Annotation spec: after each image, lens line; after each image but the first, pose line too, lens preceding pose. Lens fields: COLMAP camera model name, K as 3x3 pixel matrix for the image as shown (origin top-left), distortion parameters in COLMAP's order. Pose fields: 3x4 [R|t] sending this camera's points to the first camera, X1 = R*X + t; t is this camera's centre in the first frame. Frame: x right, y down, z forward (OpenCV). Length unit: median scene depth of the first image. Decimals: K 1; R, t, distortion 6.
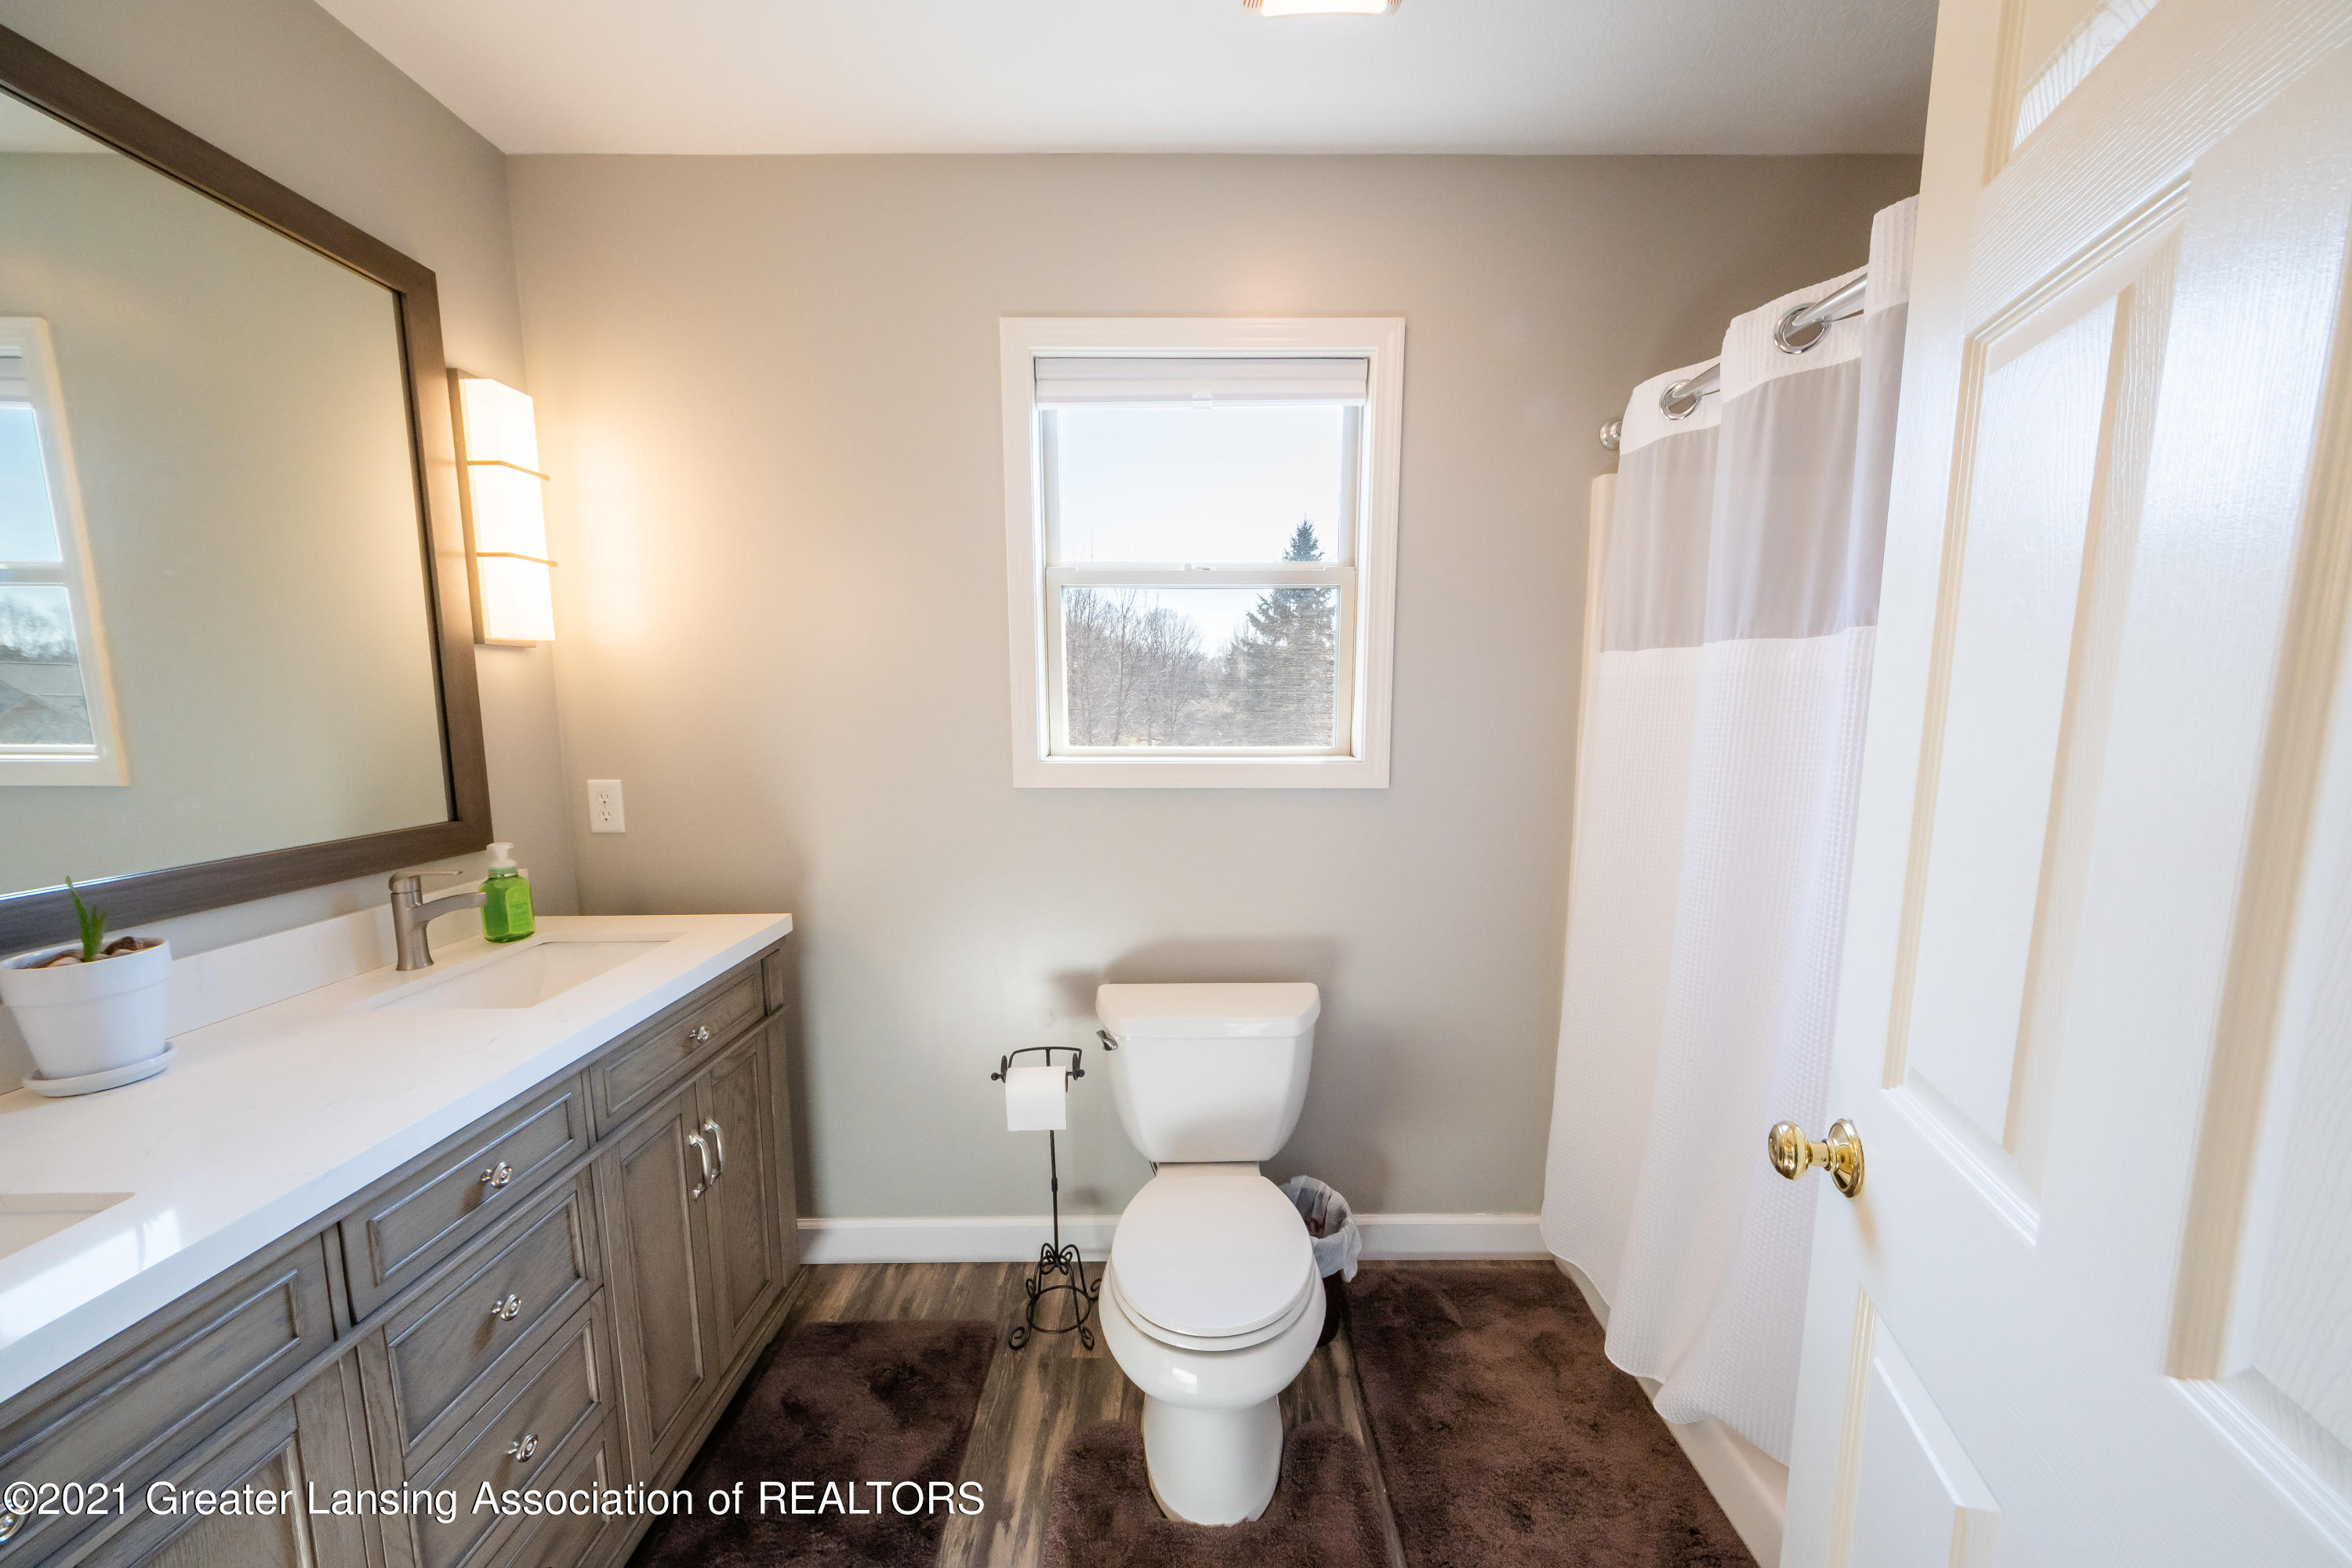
lens RADIAL K [[838.4, 0, 1182.9], [0, 838.4, 805.4], [0, 0, 1]] dist [0.001081, -0.001486]
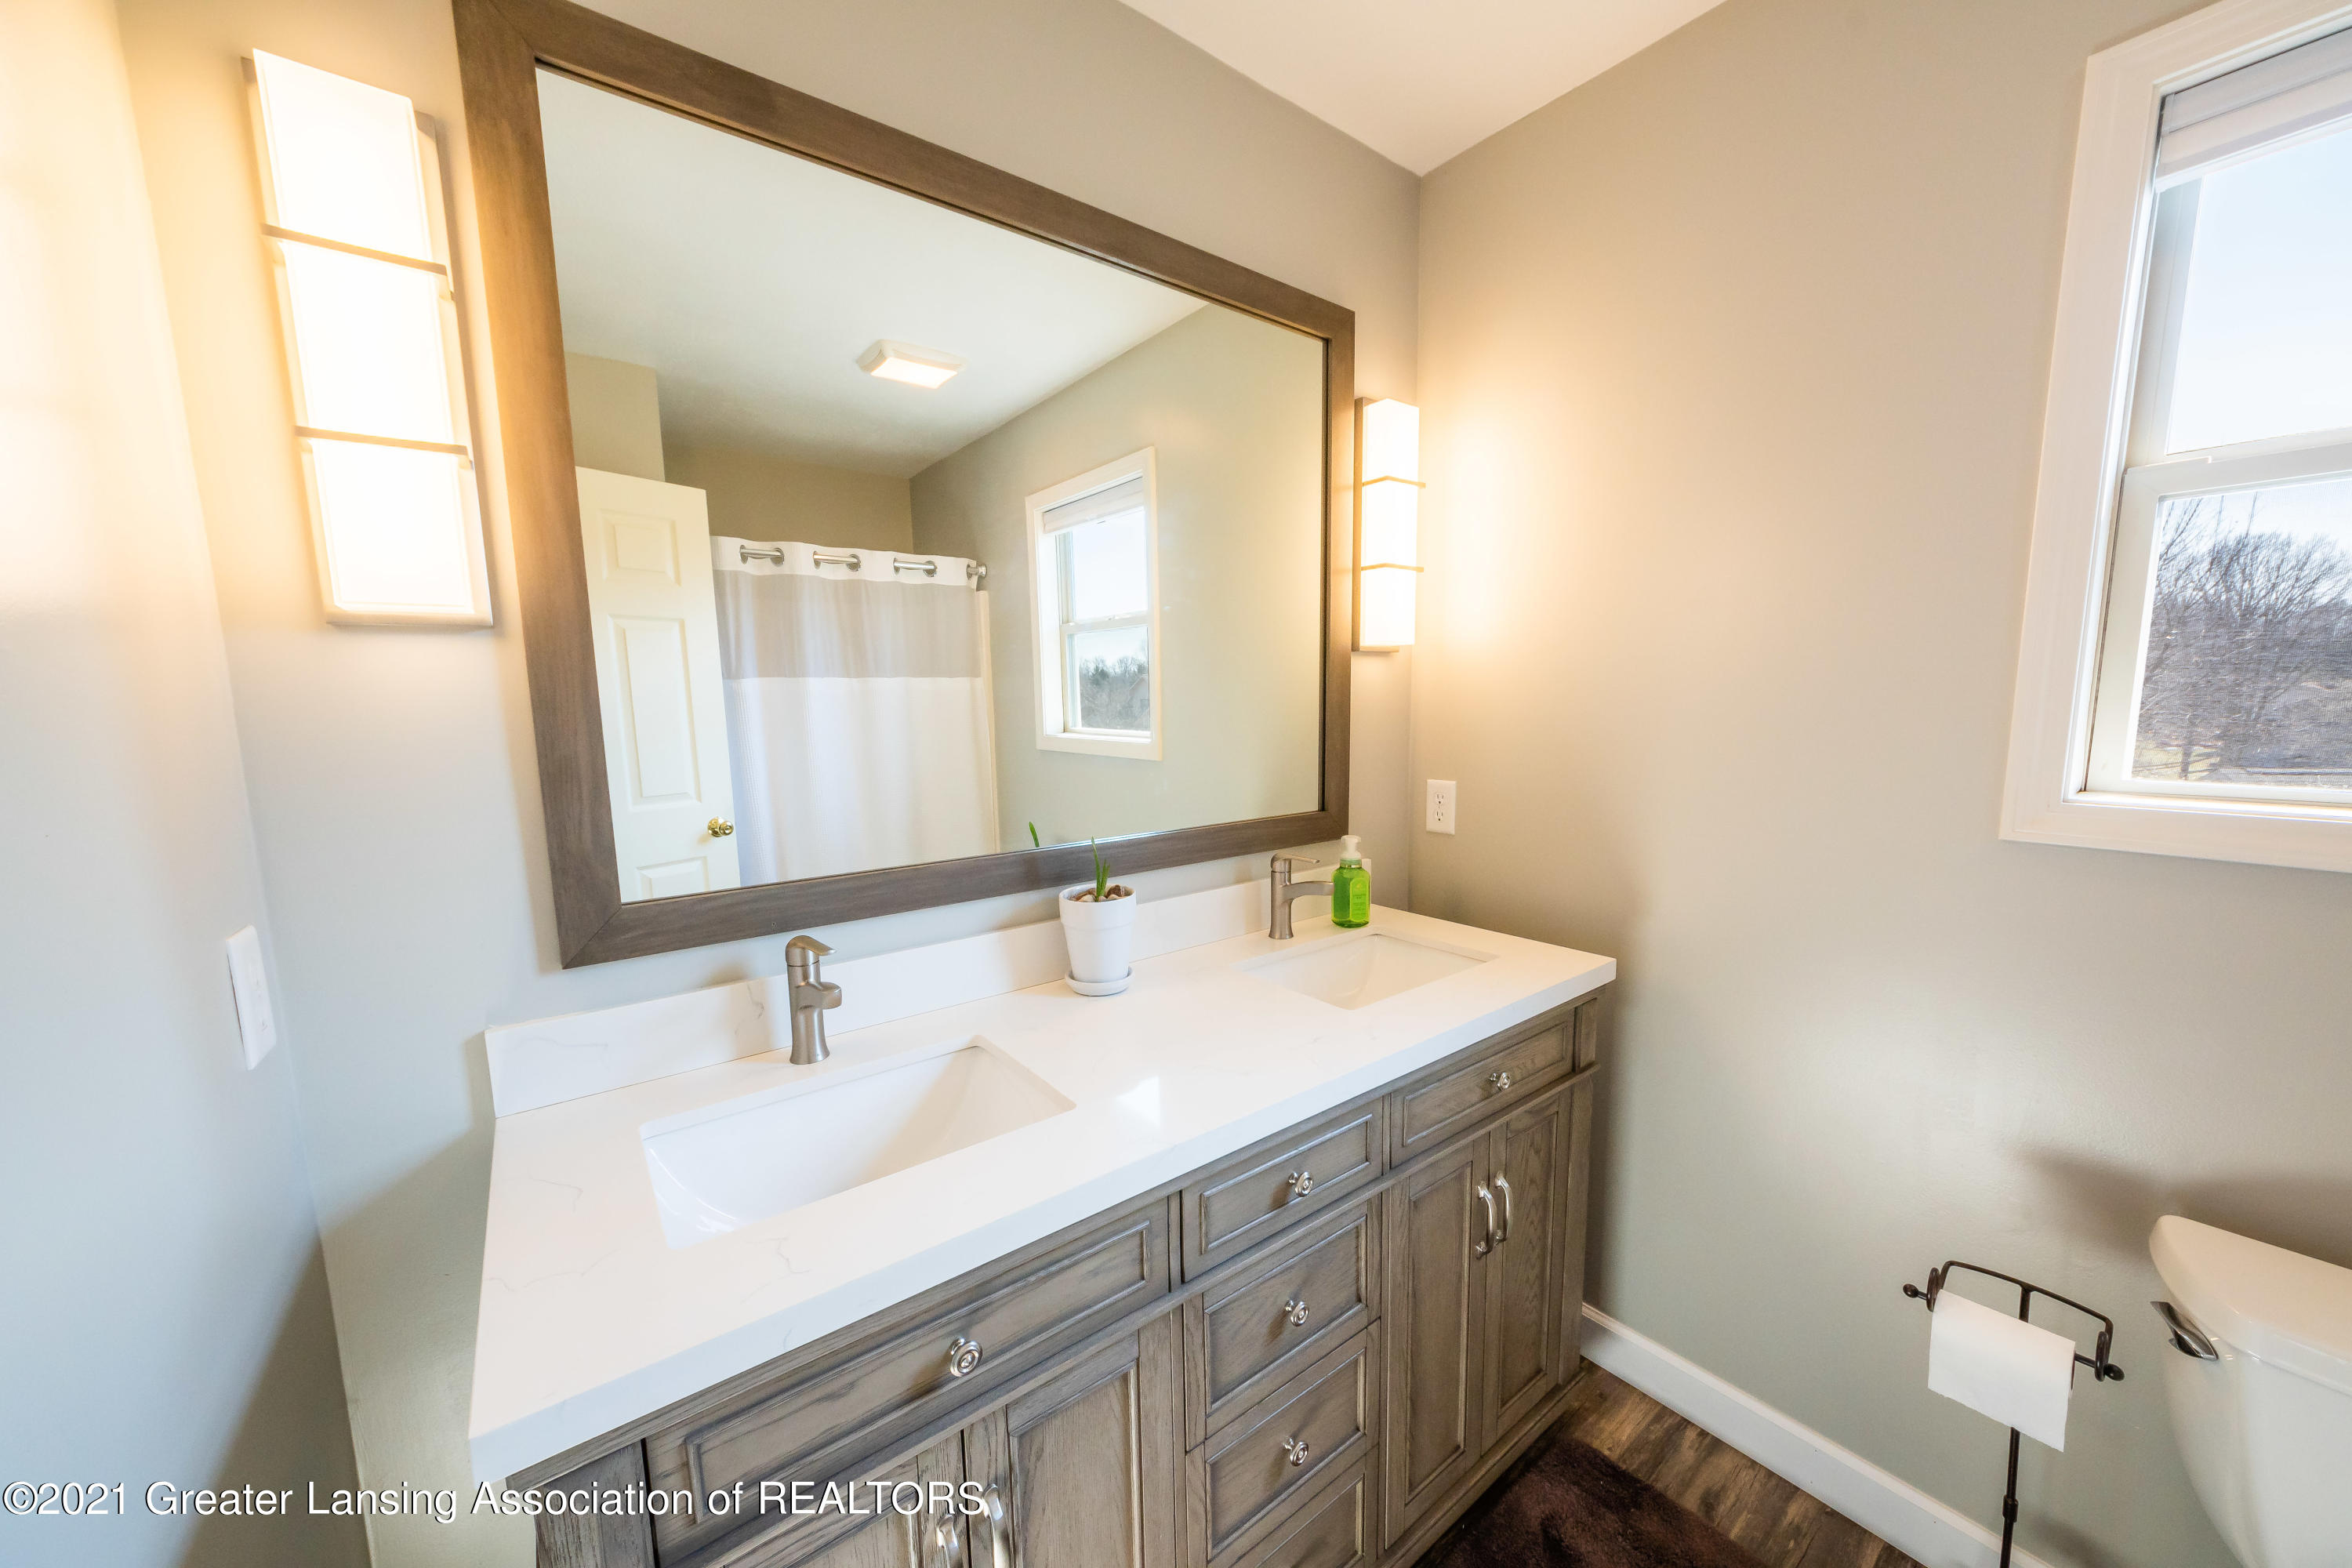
lens RADIAL K [[838.4, 0, 1182.9], [0, 838.4, 805.4], [0, 0, 1]] dist [0.001081, -0.001486]
pose [[0.609730, 0.094826, -0.786916, -0.107110], [-0.086859, 0.994832, 0.052579, -0.033683], [0.787835, 0.036292, 0.614816, 0.173816]]
